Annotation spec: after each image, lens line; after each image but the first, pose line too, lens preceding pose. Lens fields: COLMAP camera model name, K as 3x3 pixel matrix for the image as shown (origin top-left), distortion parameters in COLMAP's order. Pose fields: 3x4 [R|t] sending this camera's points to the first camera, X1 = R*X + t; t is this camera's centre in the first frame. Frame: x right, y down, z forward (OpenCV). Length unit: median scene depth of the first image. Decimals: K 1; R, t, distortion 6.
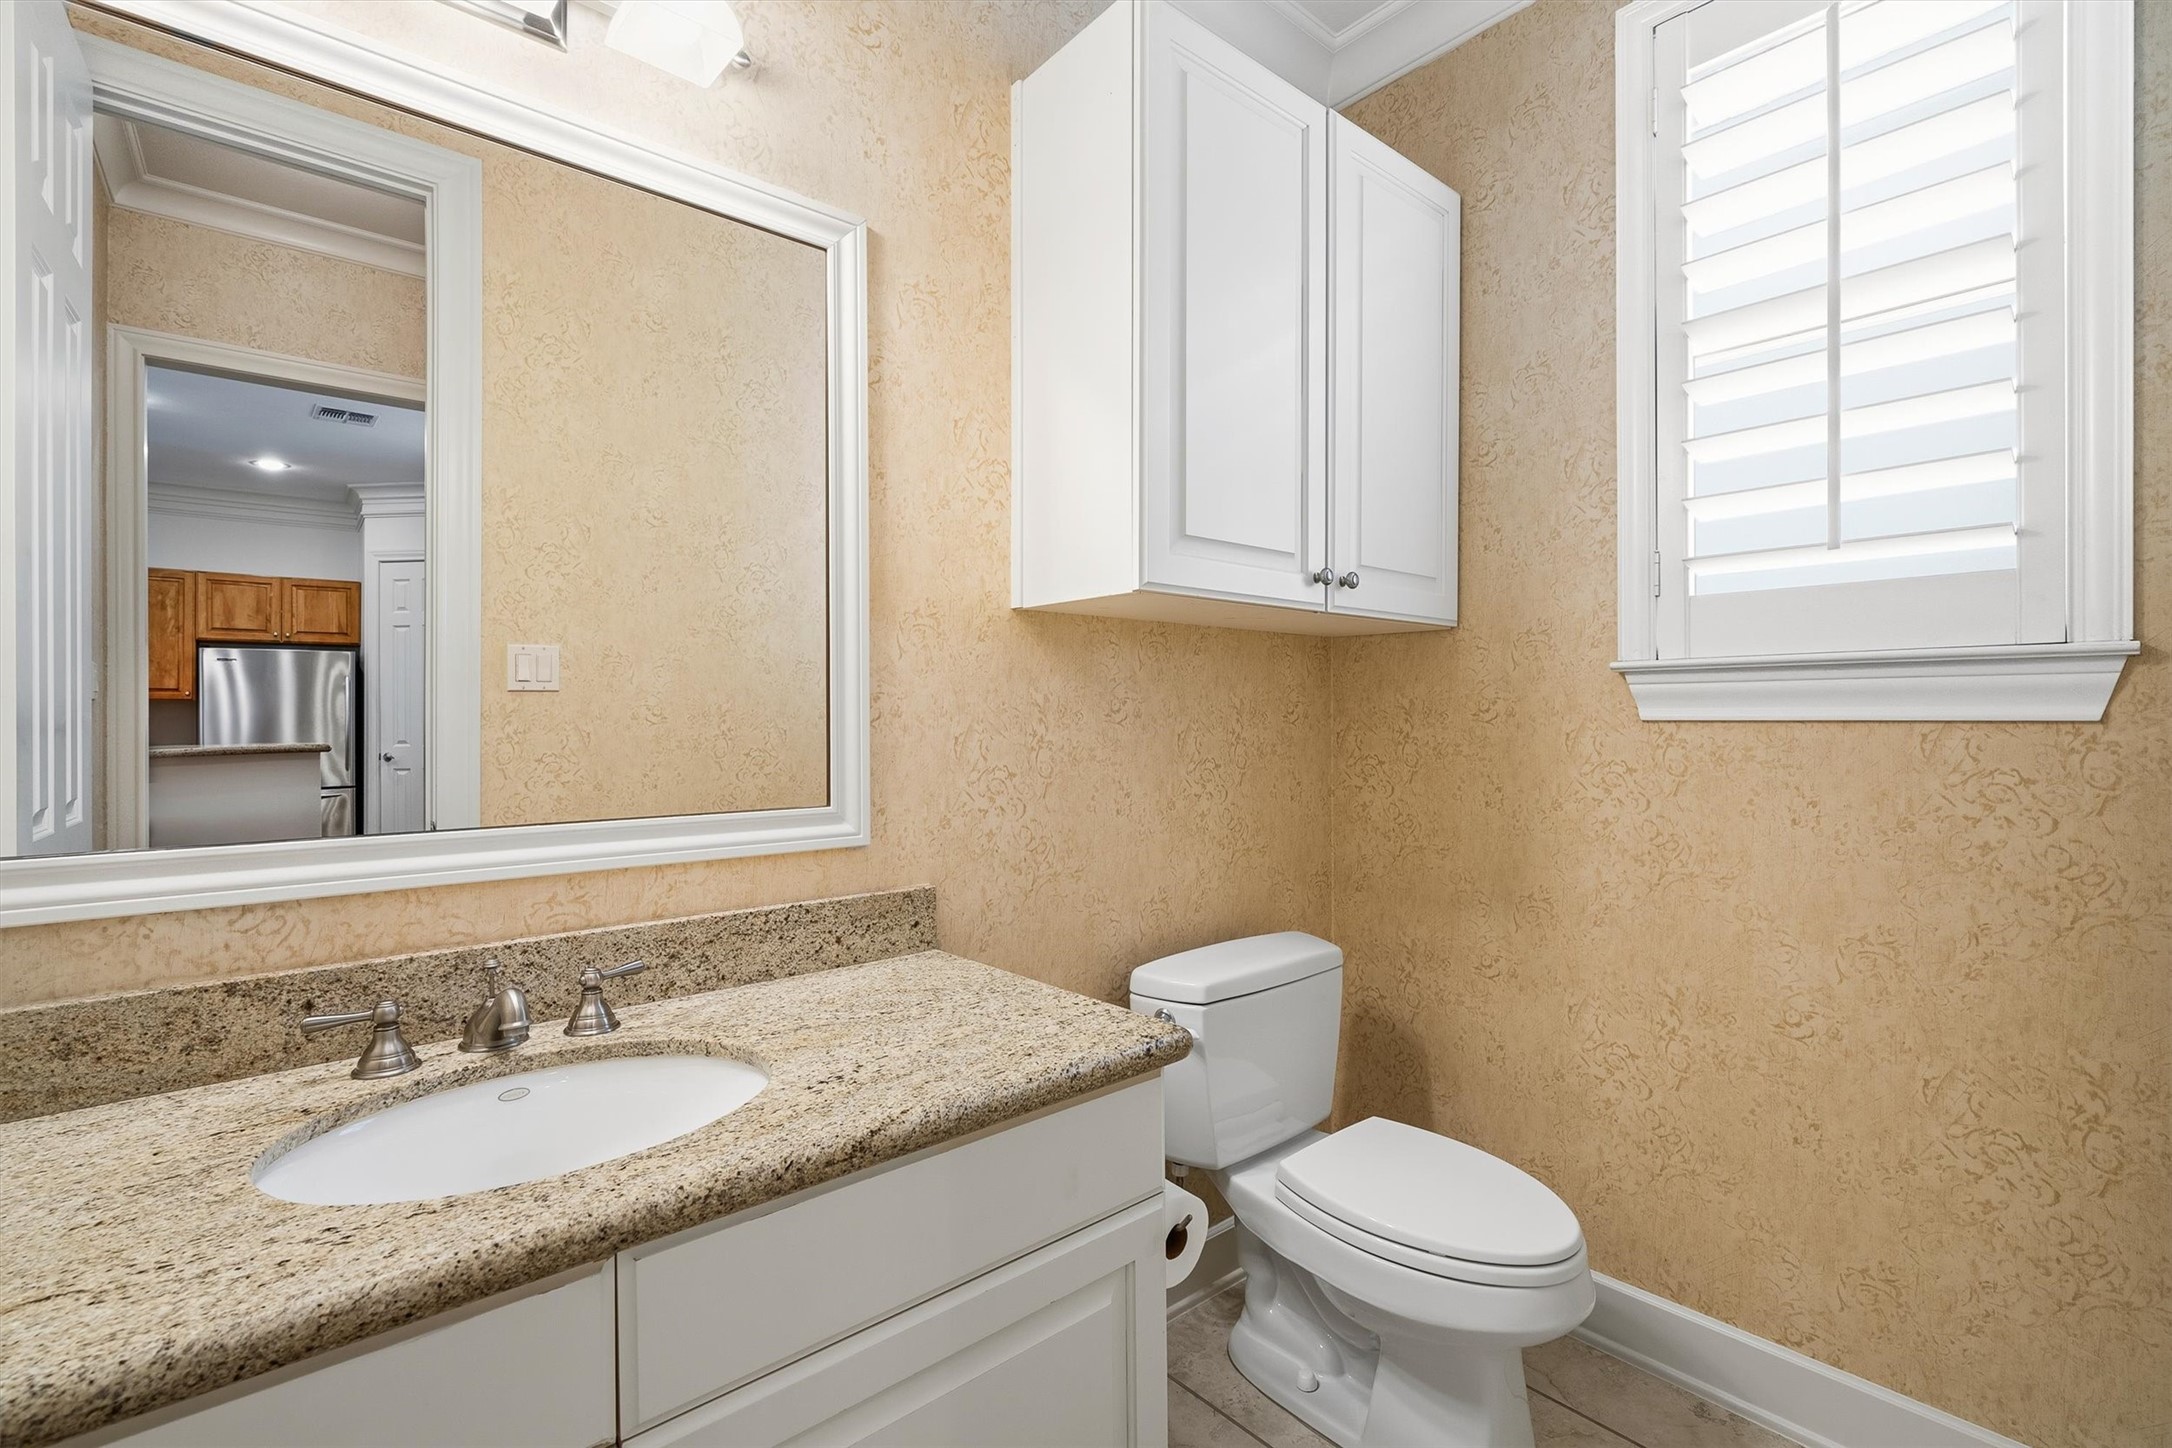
lens RADIAL K [[981.3, 0, 1088.4], [0, 981.3, 722.4], [0, 0, 1]] dist [-0.007008, 0.000707]
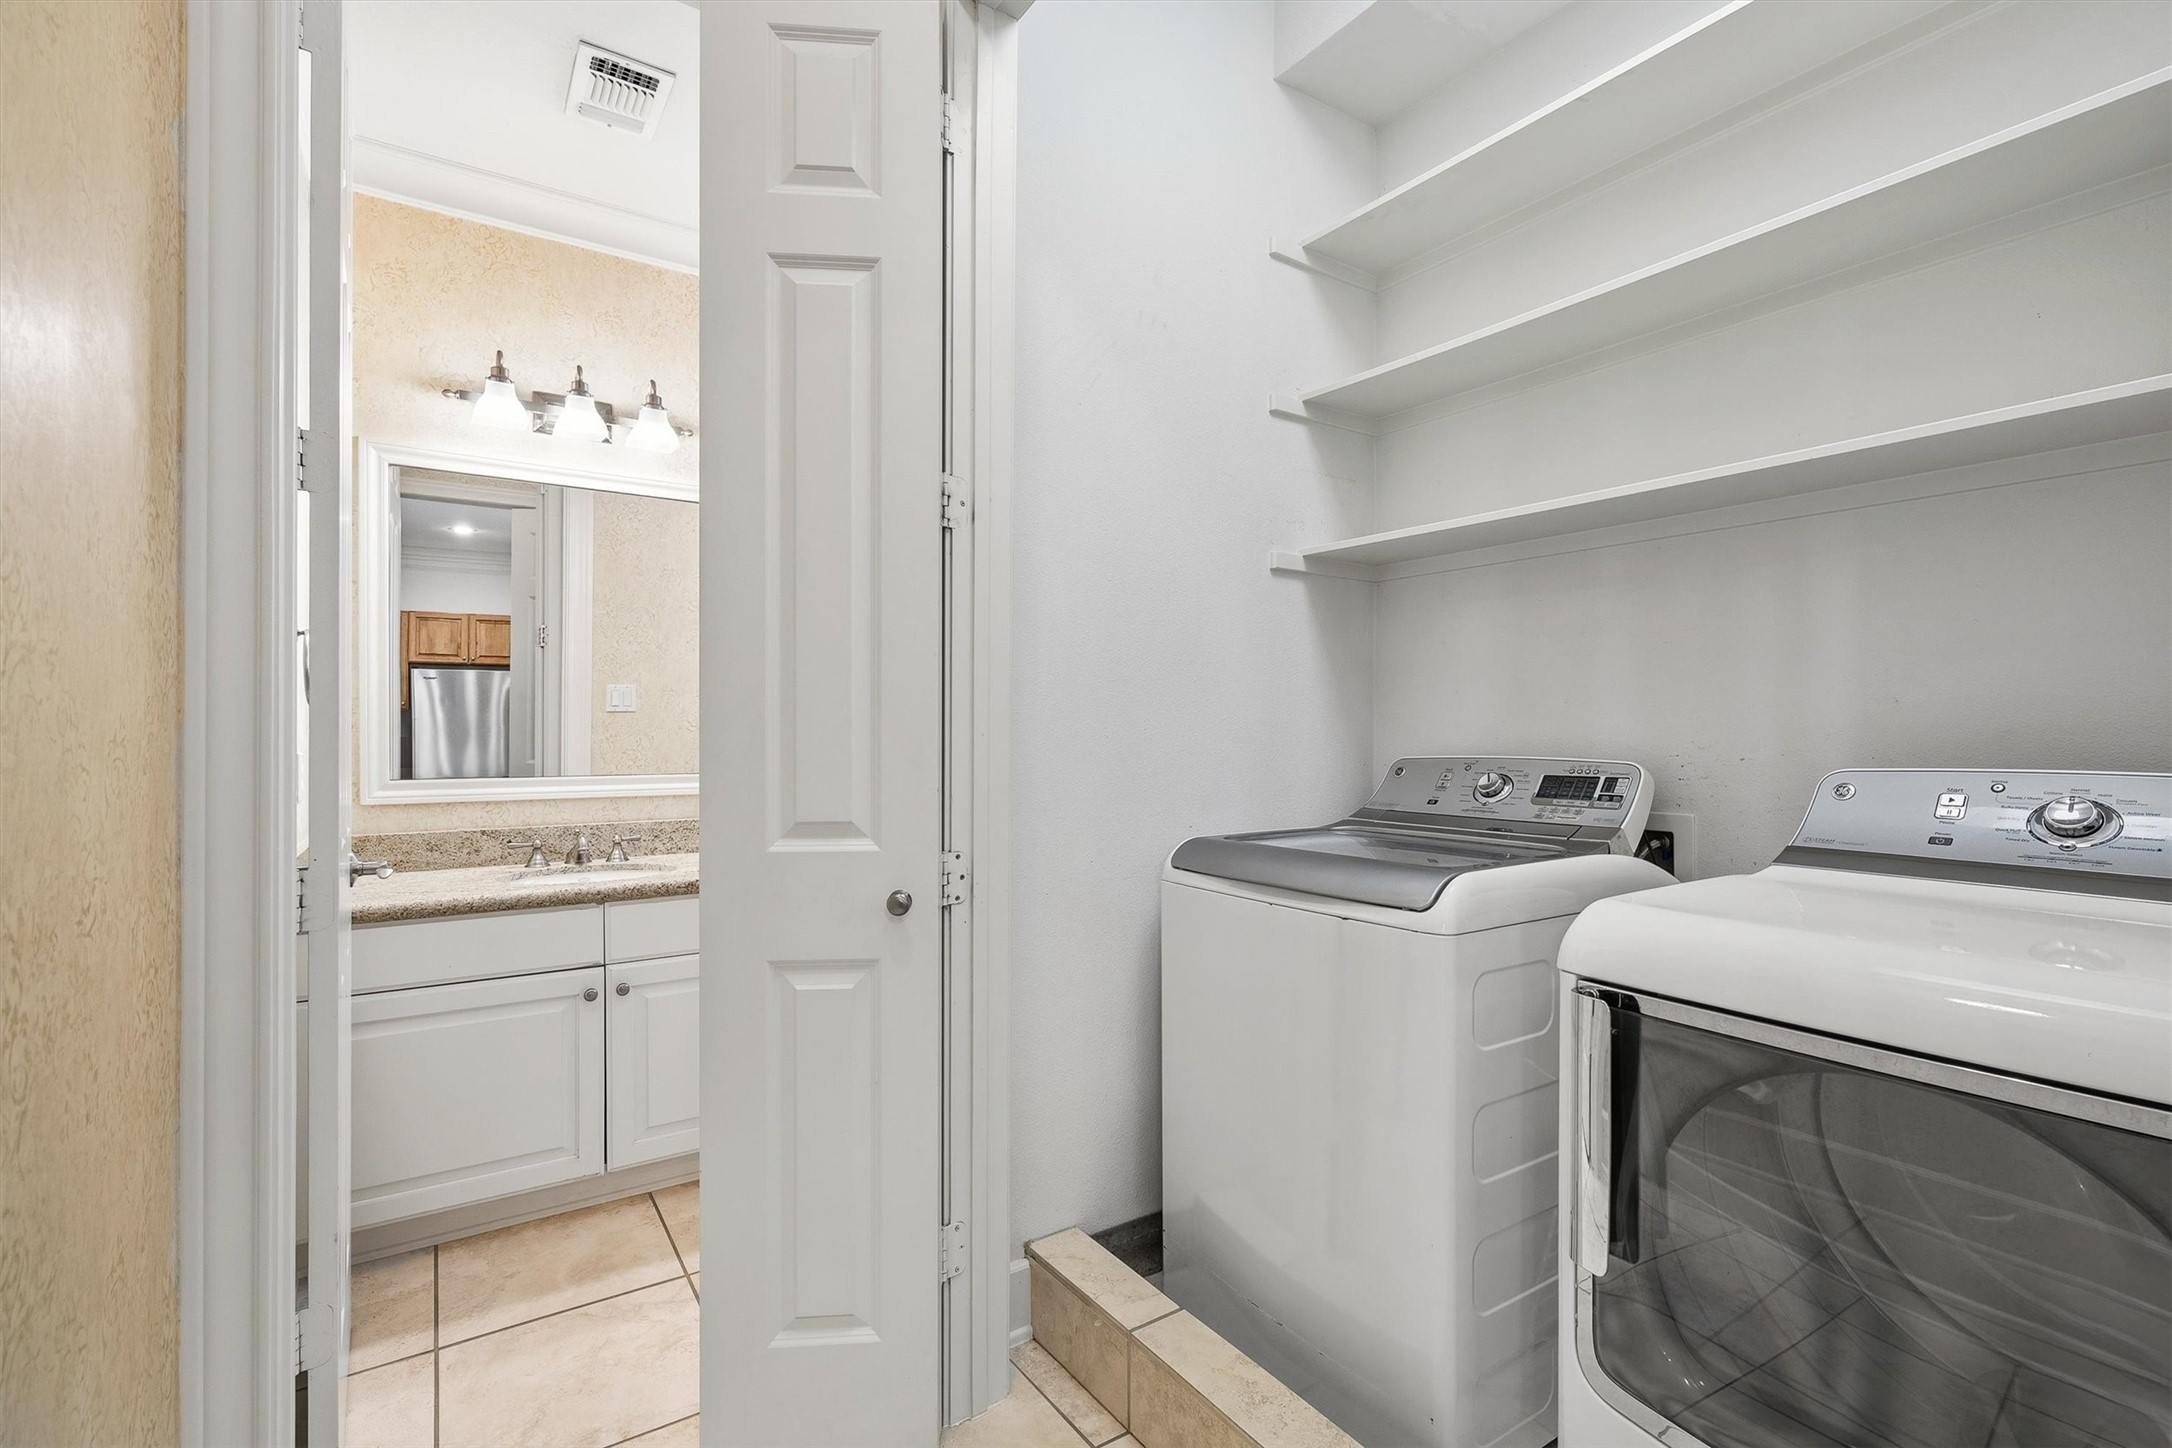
lens RADIAL K [[981.3, 0, 1072.0], [0, 981.3, 731.1], [0, 0, 1]] dist [-0.007008, 0.000707]
pose [[0.991607, 0.007102, -0.129097, 0.965429], [-0.007014, 0.999975, 0.001134, -0.014363], [0.129102, -0.000219, 0.991631, -1.317186]]
